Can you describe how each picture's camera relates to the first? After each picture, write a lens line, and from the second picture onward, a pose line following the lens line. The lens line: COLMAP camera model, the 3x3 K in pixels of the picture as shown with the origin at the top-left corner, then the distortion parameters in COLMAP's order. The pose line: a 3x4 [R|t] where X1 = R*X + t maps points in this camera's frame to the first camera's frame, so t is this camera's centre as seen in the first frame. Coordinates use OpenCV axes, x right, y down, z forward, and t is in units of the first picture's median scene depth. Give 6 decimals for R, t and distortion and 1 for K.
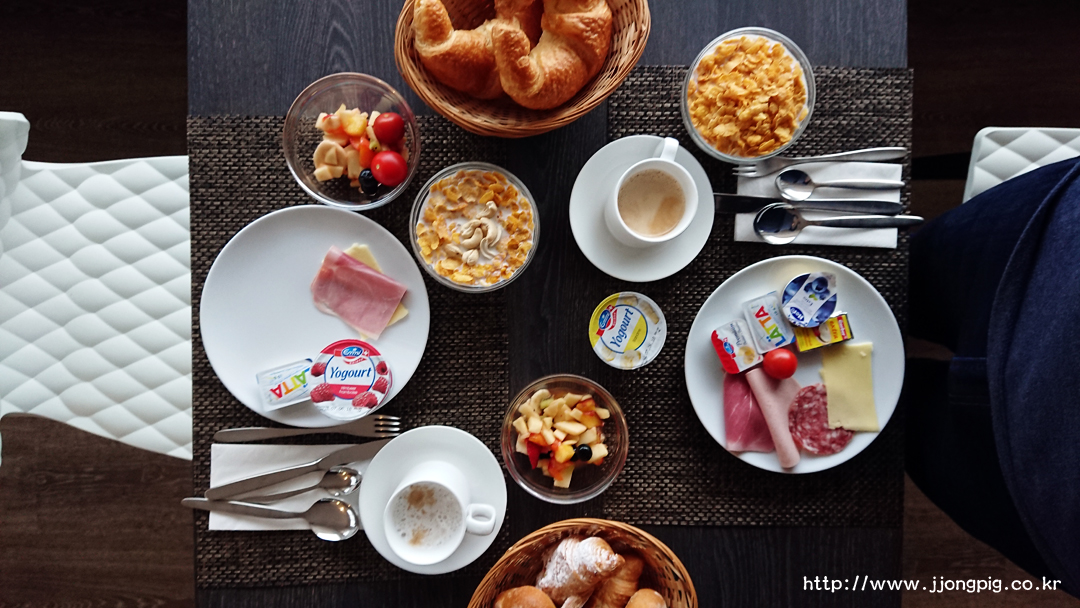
lens RADIAL K [[720.1, 0, 533.7], [0, 720.1, 306.0], [0, 0, 1]] dist [0.195347, -0.314539]
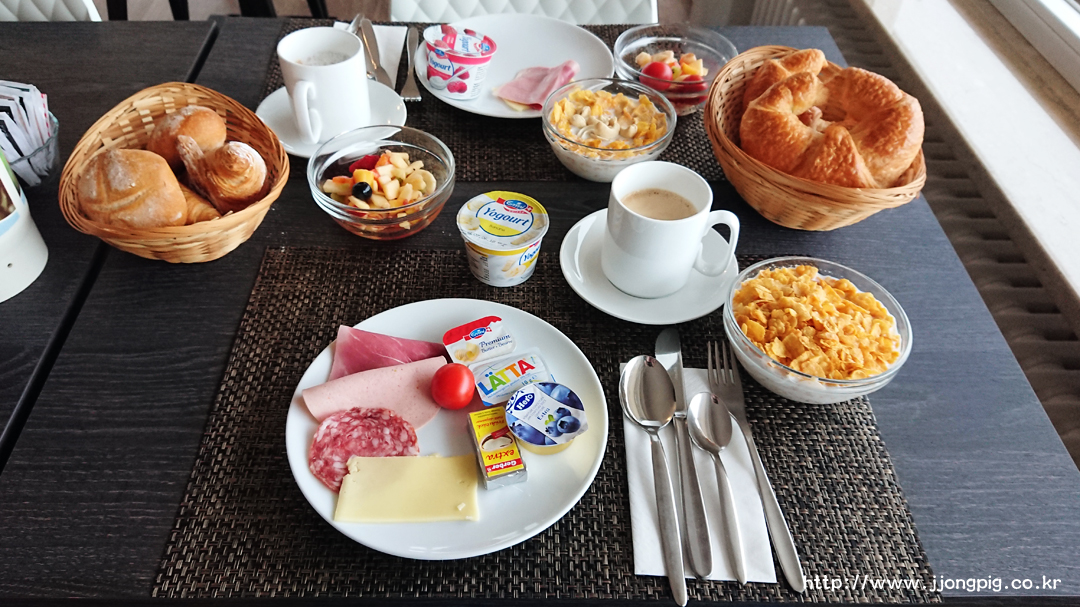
lens RADIAL K [[720.1, 0, 533.7], [0, 720.1, 305.5], [0, 0, 1]] dist [0.195347, -0.314539]
pose [[0.021752, 0.738500, -0.673903, 0.747524], [-0.998984, -0.010560, -0.043818, 0.032973], [-0.039476, 0.674171, 0.737520, 0.431258]]
